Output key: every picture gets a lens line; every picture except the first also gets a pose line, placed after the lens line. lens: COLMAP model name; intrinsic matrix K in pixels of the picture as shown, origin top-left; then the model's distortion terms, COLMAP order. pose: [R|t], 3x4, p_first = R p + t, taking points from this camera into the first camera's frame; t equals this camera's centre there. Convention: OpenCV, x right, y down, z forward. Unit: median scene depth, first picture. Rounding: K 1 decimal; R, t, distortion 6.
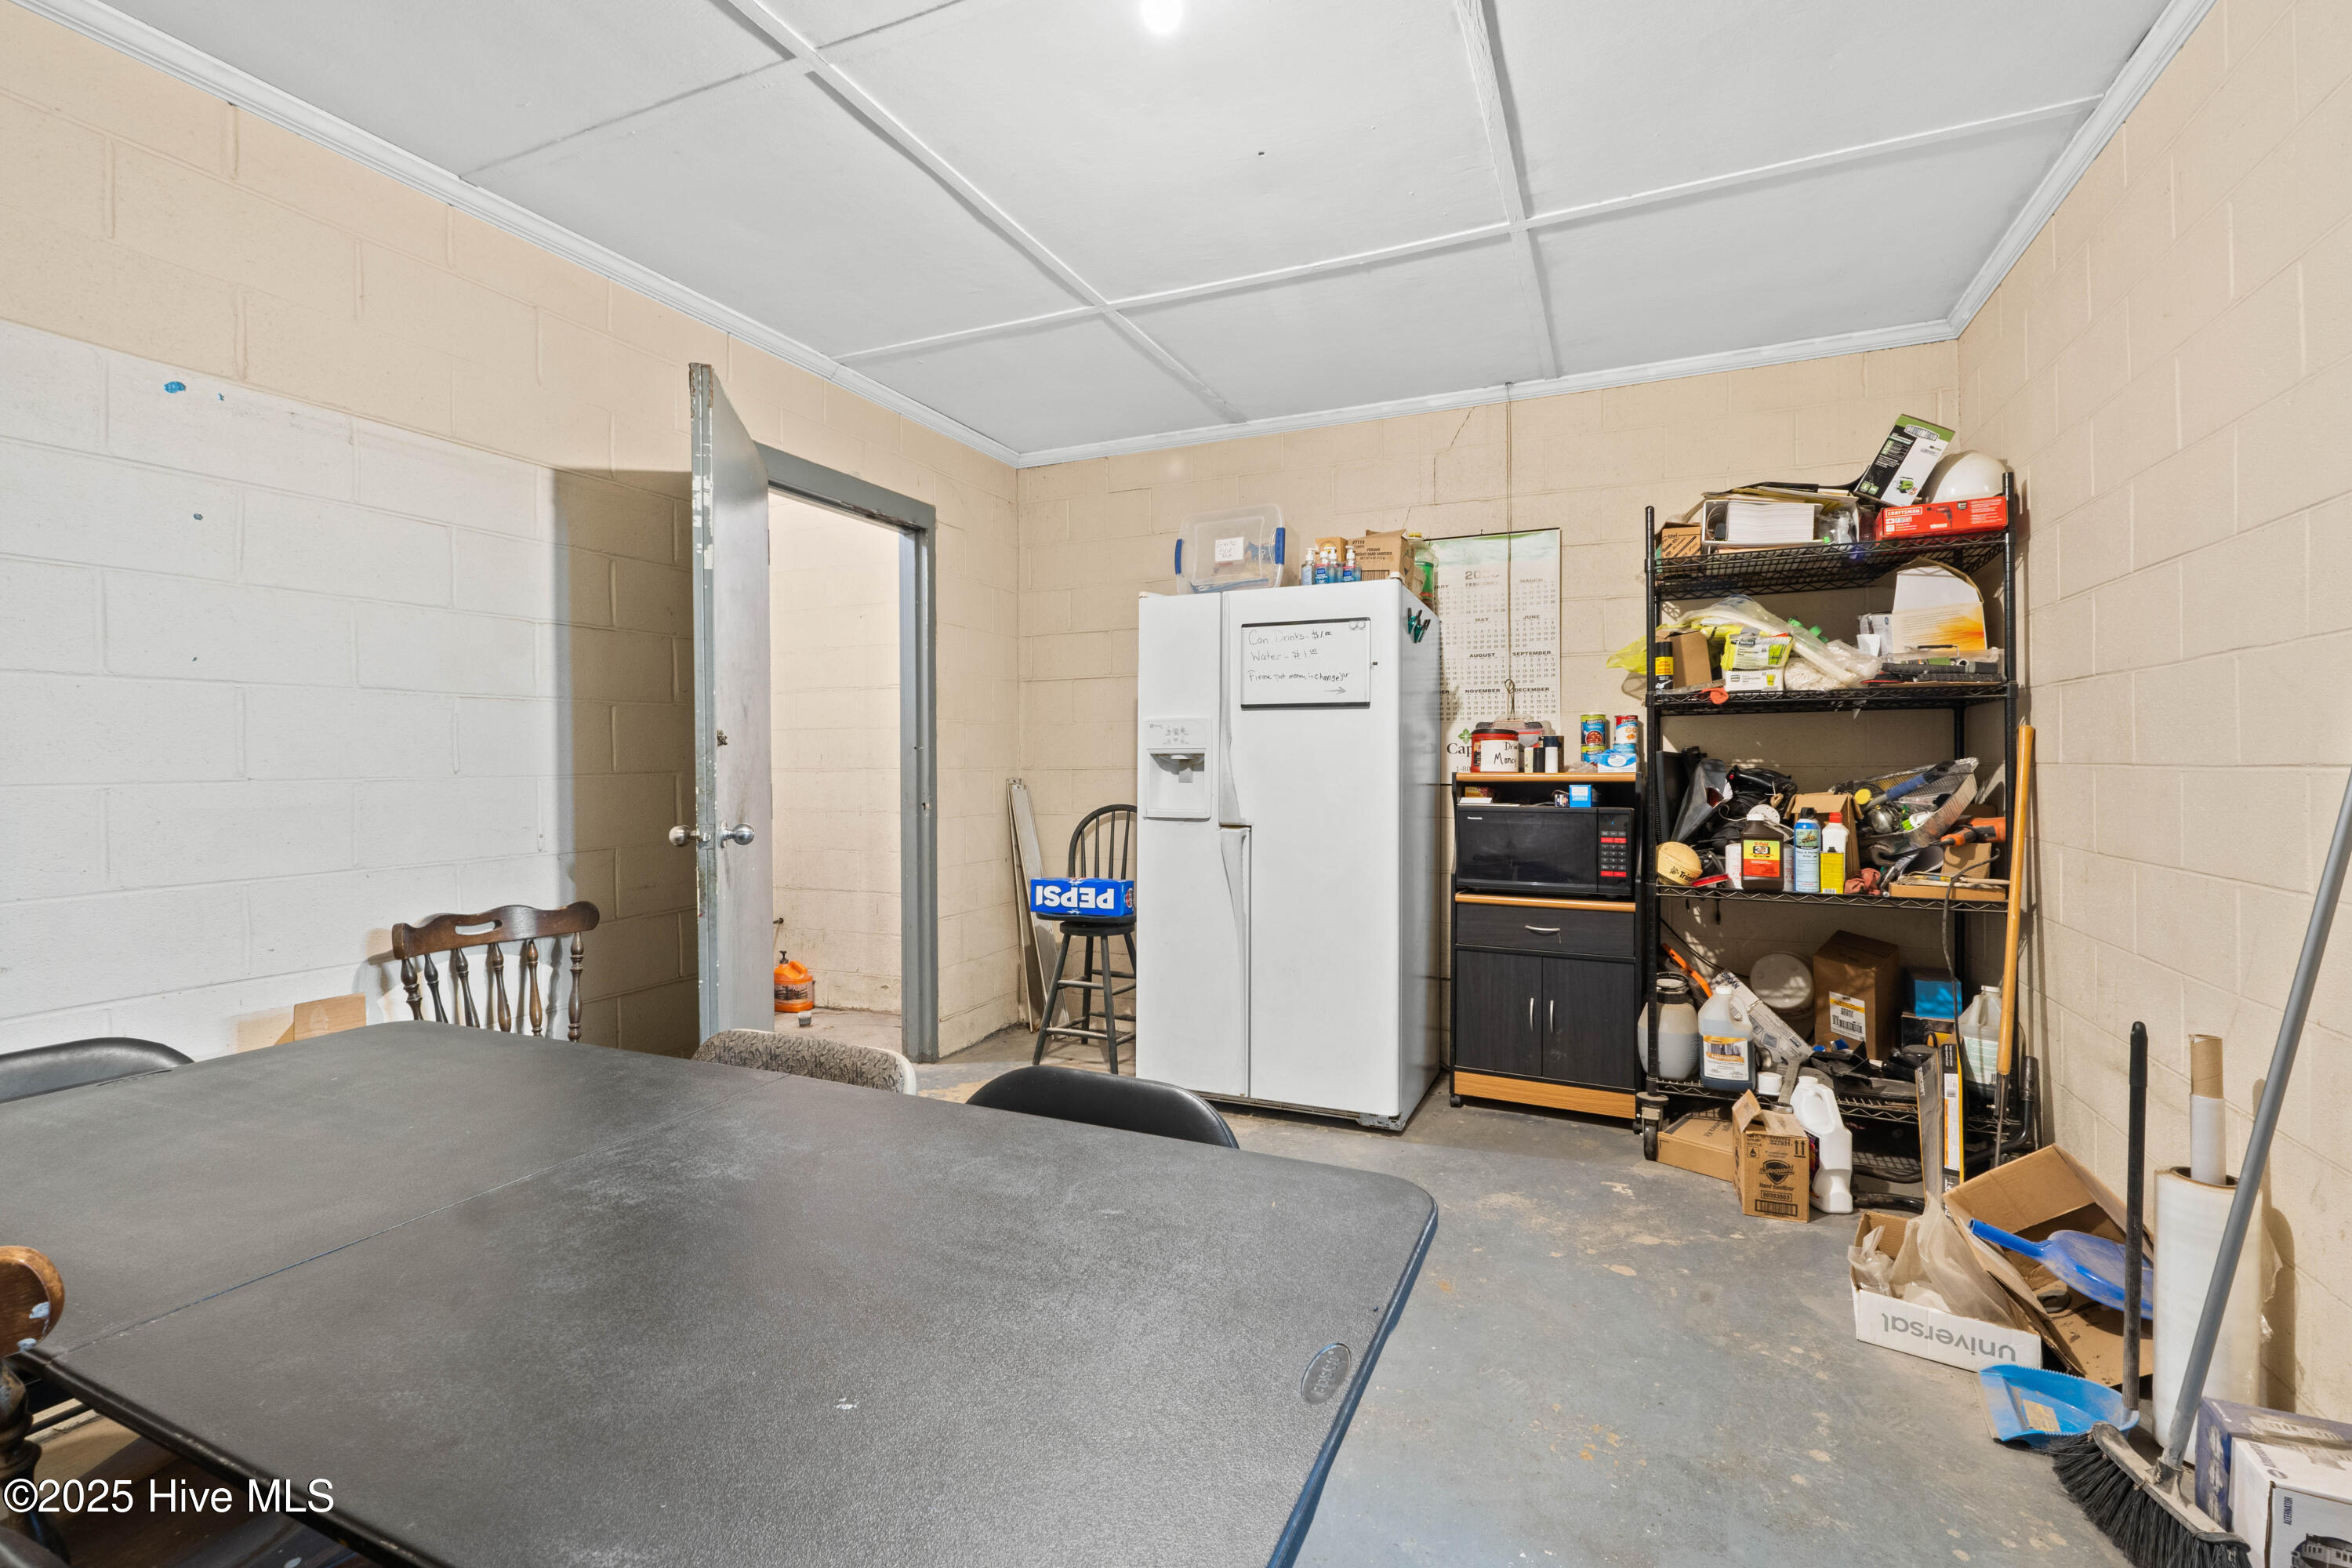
lens RADIAL K [[1037.7, 0, 1176.0], [0, 1037.7, 784.0], [0, 0, 1]] dist [-0.001047, -0.000304]
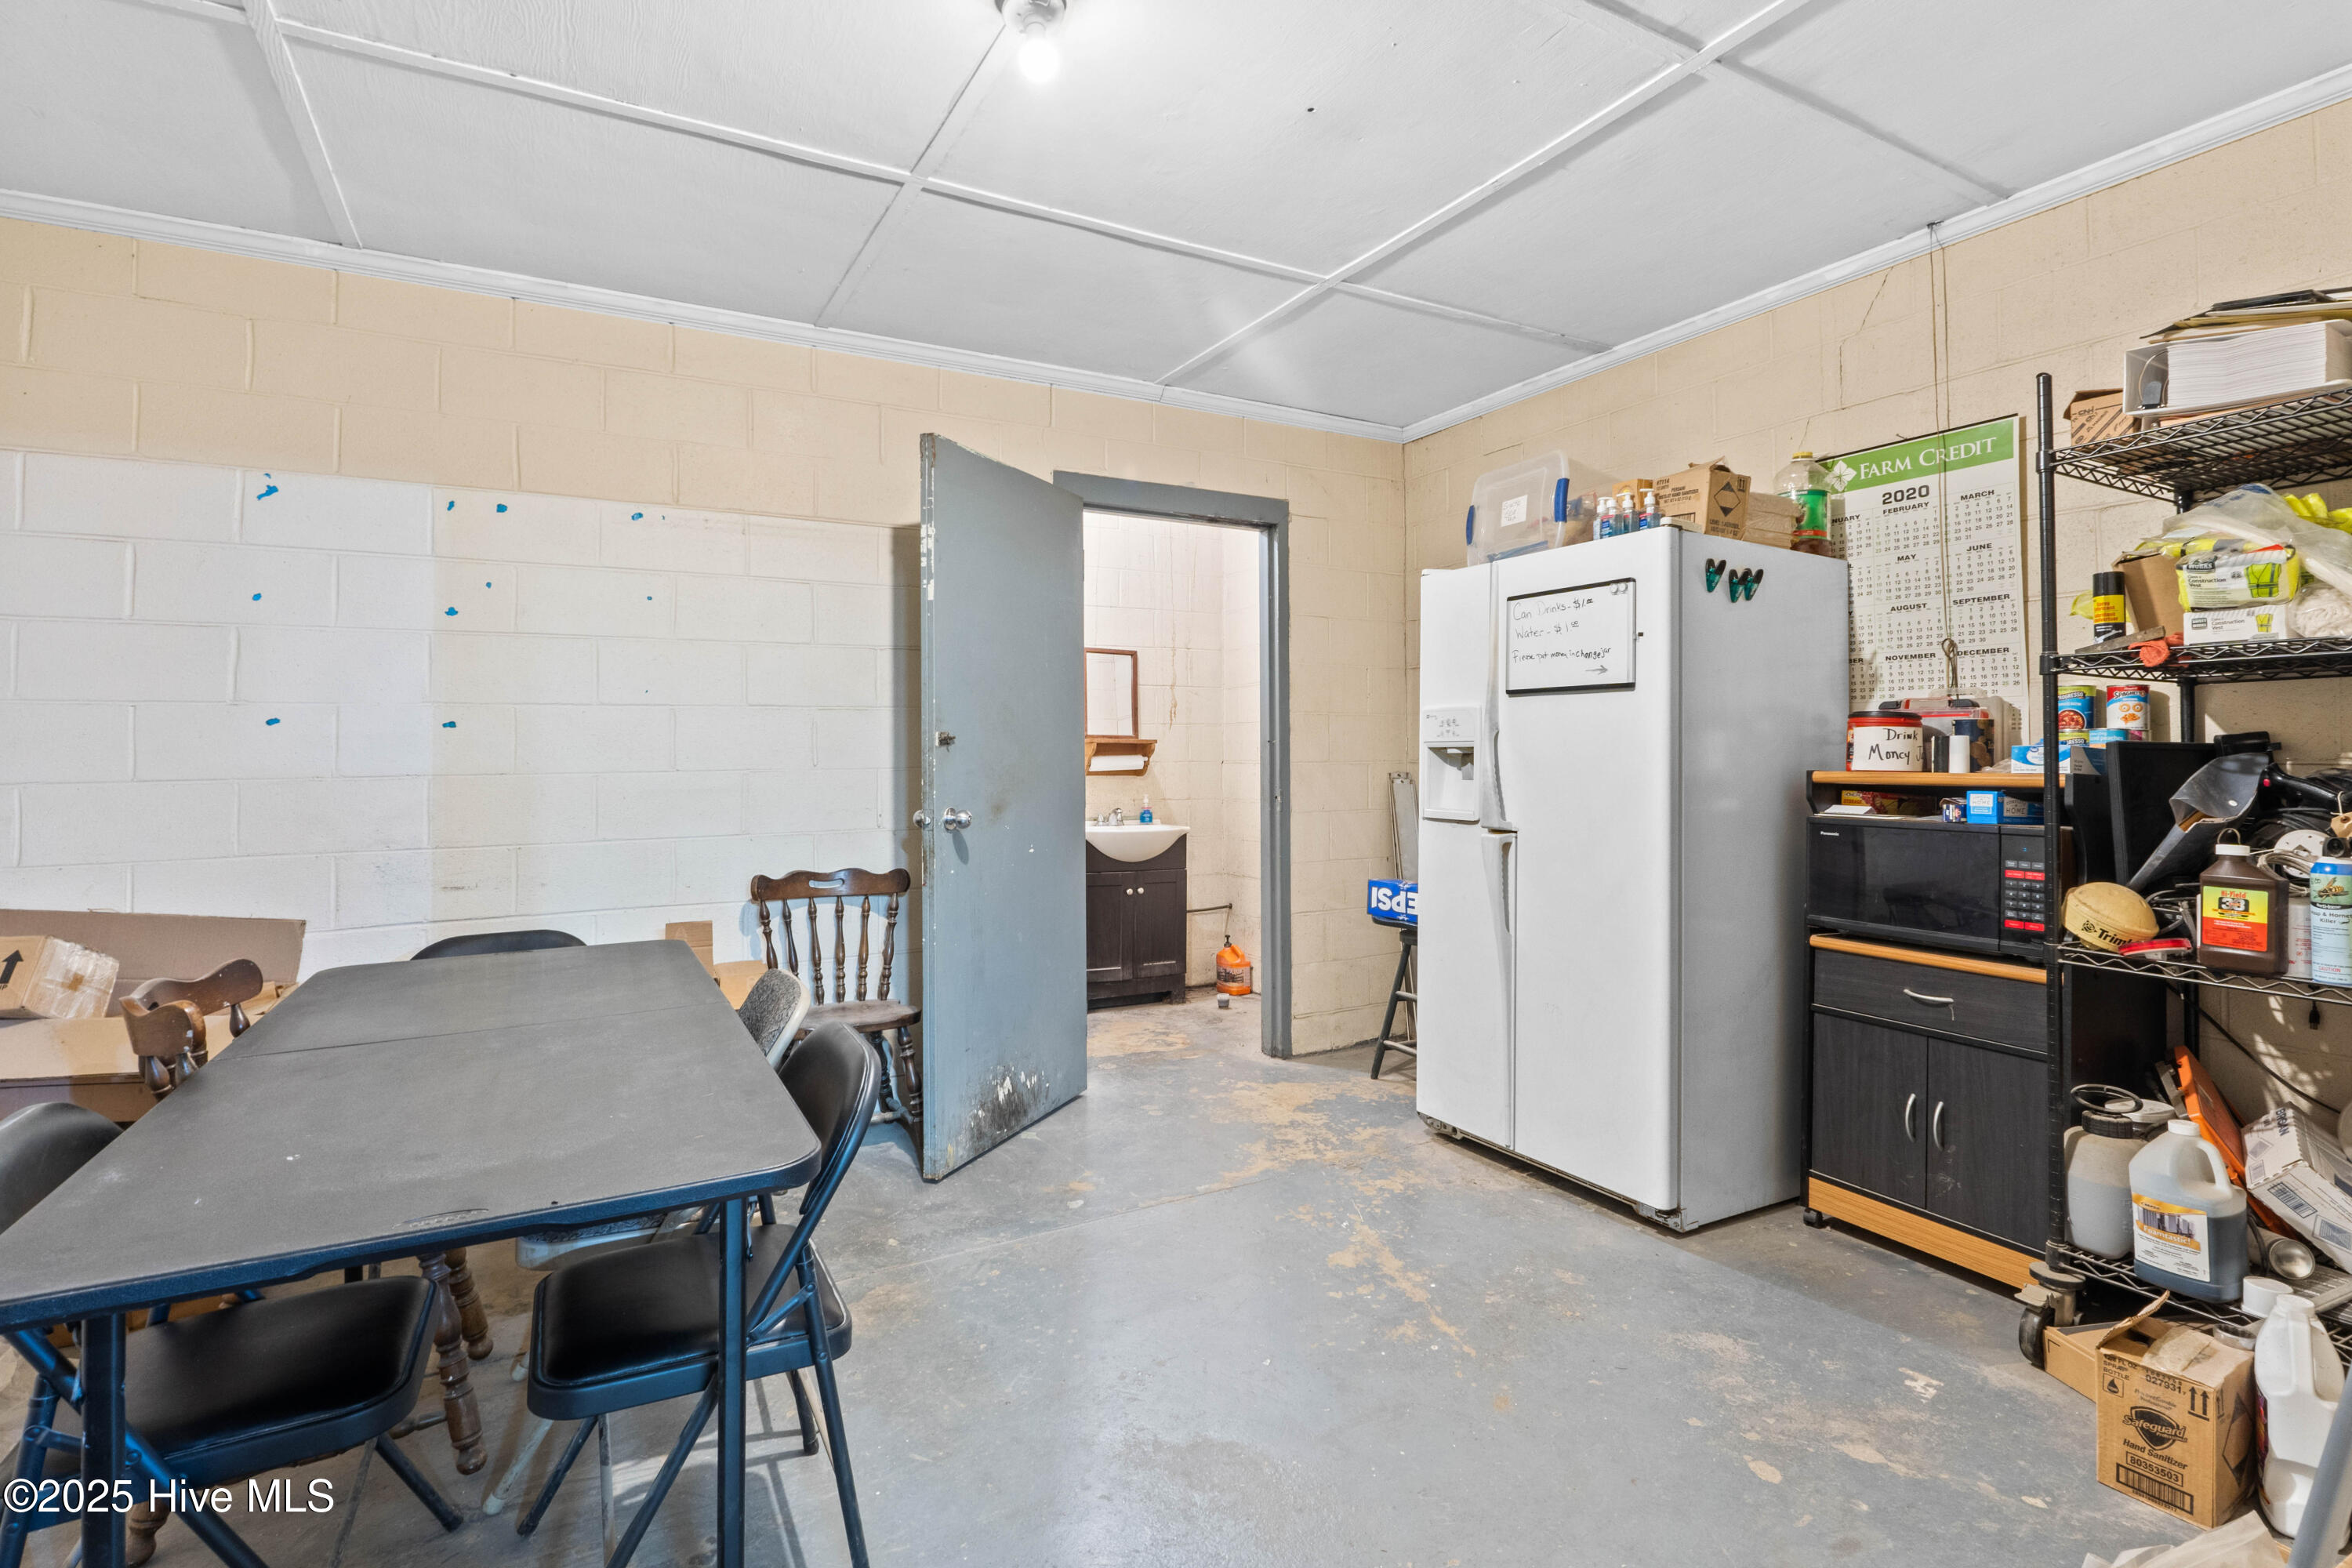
lens RADIAL K [[1127.2, 0, 1180.6], [0, 1127.2, 747.3], [0, 0, 1]] dist [0.000973, -0.000323]
pose [[0.799661, -0.004135, -0.600437, 0.410474], [-0.009875, 0.999751, -0.020035, -0.007732], [0.600370, 0.021951, 0.799421, 0.088971]]
